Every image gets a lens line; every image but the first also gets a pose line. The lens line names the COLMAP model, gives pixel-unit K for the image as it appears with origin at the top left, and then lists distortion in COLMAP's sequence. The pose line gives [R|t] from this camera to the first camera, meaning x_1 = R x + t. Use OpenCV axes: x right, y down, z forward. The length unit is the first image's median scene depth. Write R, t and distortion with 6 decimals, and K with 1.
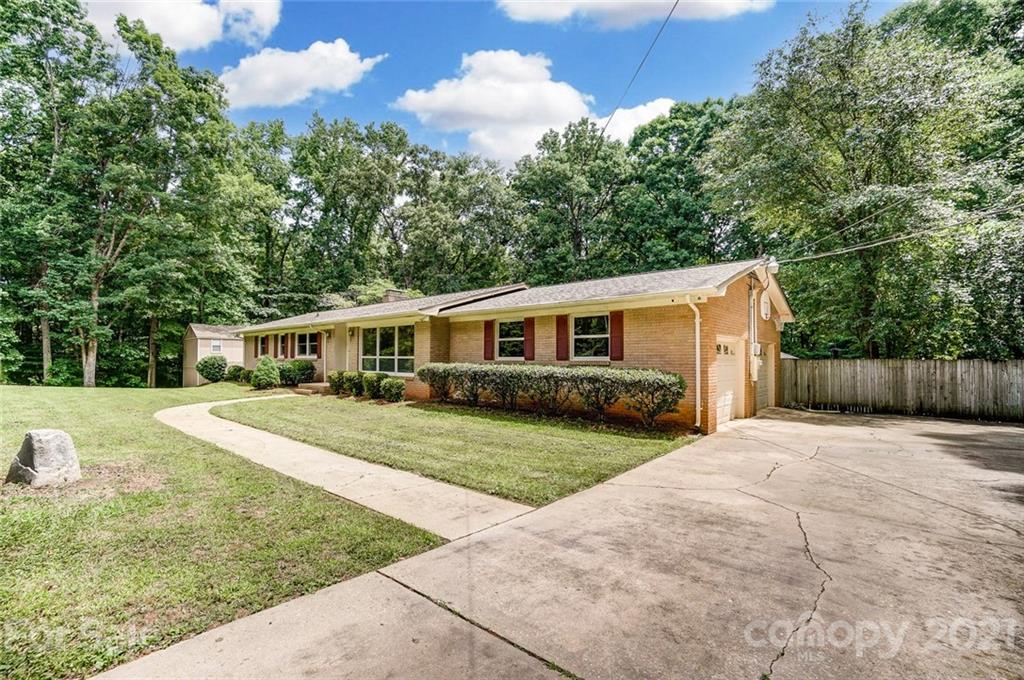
lens RADIAL K [[459.1, 0, 498.1], [0, 459.1, 350.6], [0, 0, 1]] dist [-0.065008, 0.022750]
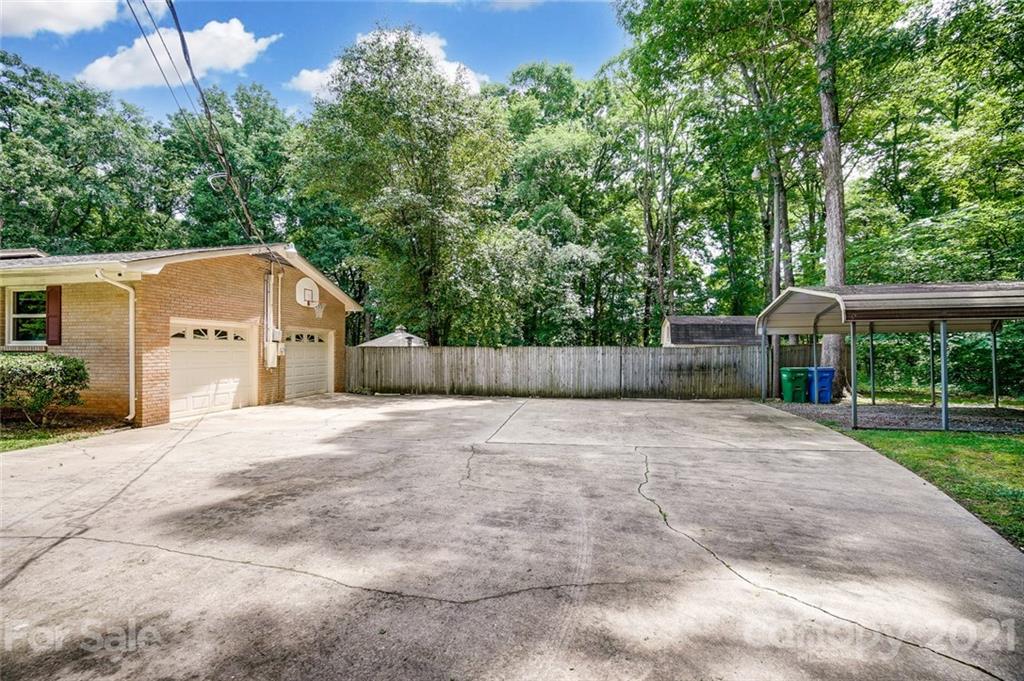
lens RADIAL K [[459.1, 0, 498.1], [0, 459.1, 351.1], [0, 0, 1]] dist [-0.065008, 0.022750]
pose [[0.841311, -0.003558, 0.540539, 0.391882], [-0.008161, 0.999781, 0.019284, 0.007676], [-0.540489, -0.020635, 0.841098, -0.079988]]
